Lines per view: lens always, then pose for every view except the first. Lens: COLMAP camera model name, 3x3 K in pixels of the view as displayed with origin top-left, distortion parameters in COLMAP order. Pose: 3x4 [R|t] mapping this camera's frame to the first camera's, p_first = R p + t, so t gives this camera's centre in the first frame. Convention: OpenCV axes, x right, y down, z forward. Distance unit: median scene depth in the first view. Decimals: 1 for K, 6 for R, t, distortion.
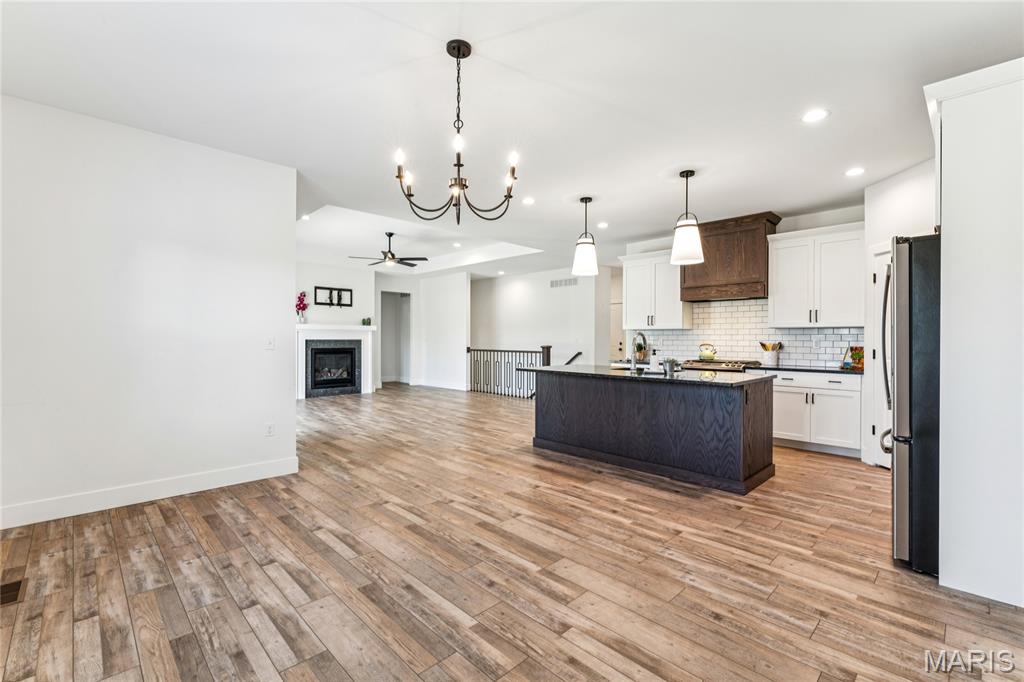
lens RADIAL K [[453.3, 0, 511.2], [0, 453.3, 339.7], [0, 0, 1]] dist [-0.000384, -0.000066]
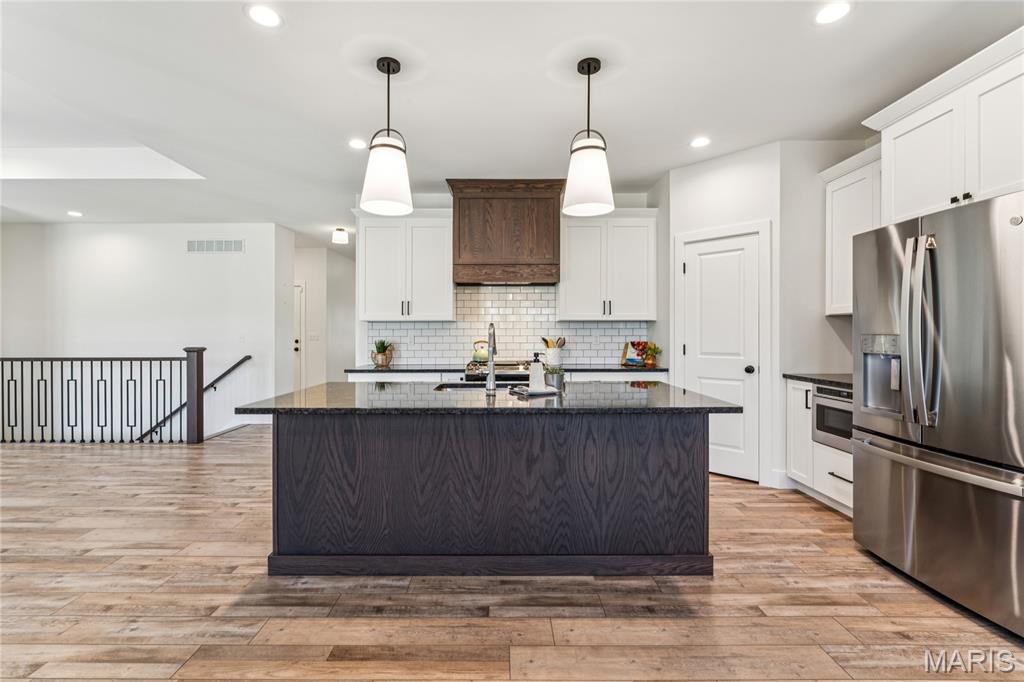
lens RADIAL K [[459.2, 0, 502.1], [0, 459.2, 333.3], [0, 0, 1]] dist [-0.000172, 0.000299]
pose [[0.701547, -0.003221, 0.712616, -0.142220], [0.006730, 0.999975, -0.002105, -0.002385], [-0.712592, 0.006273, 0.701551, 0.653558]]
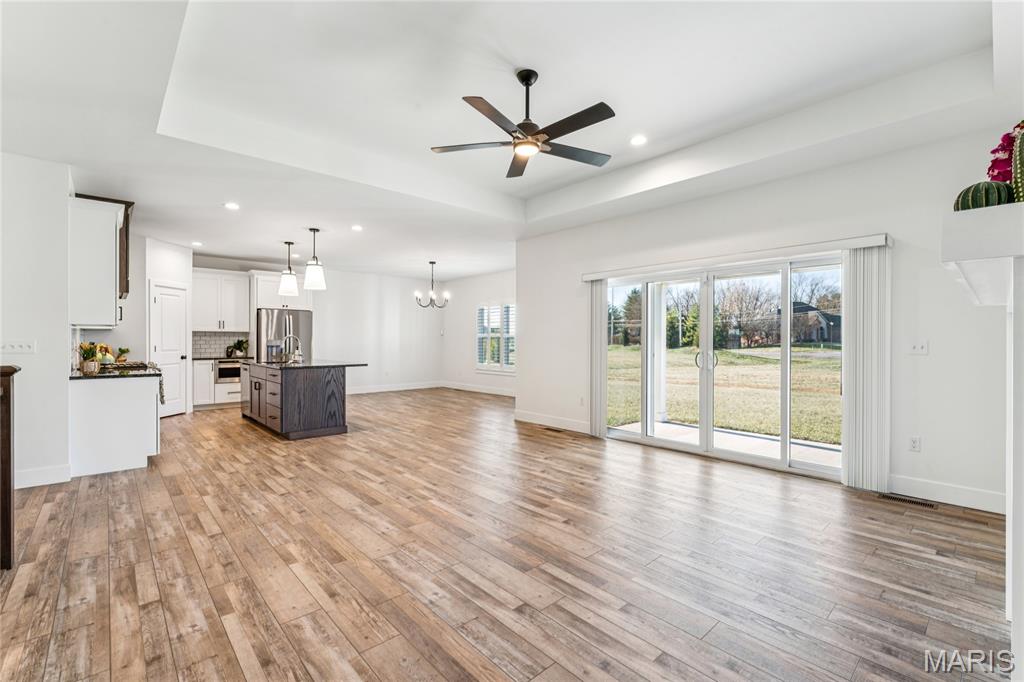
lens RADIAL K [[448.6, 0, 518.0], [0, 448.6, 341.0], [0, 0, 1]] dist [0.000314, -0.000016]
pose [[-0.999764, -0.006956, 0.020575, -0.520302], [-0.006868, 0.999967, 0.004346, -0.010731], [-0.020604, 0.004204, -0.999779, 2.705487]]
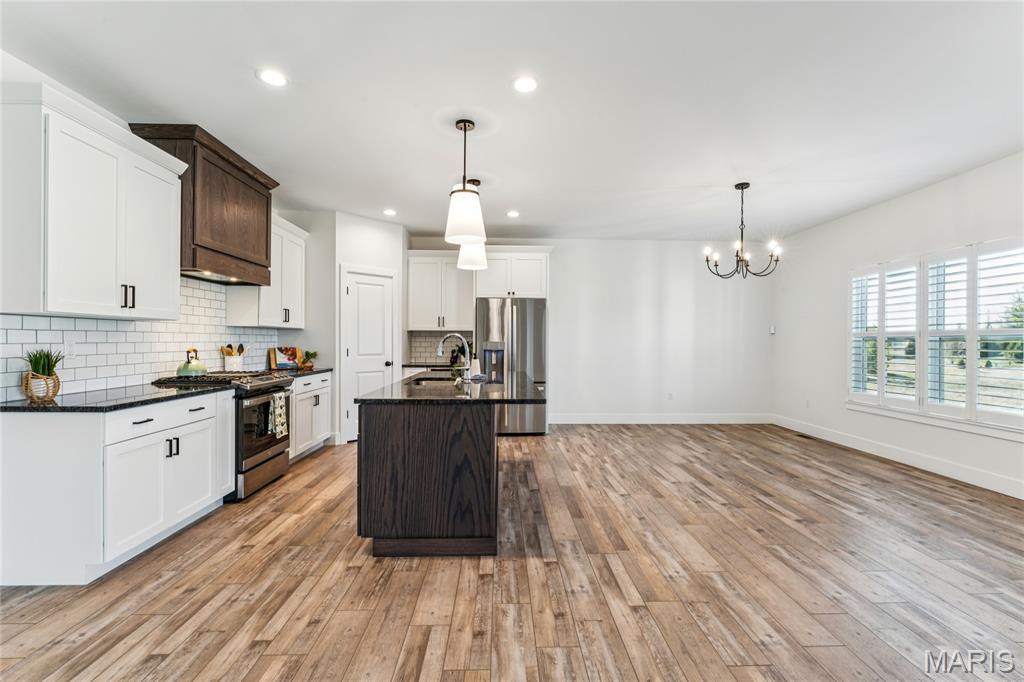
lens RADIAL K [[453.3, 0, 511.2], [0, 453.3, 339.7], [0, 0, 1]] dist [-0.000384, -0.000066]
pose [[-0.739465, -0.006282, 0.673166, -0.384278], [-0.006346, 0.999977, 0.002360, -0.009377], [-0.673165, -0.002527, -0.739488, 1.731085]]
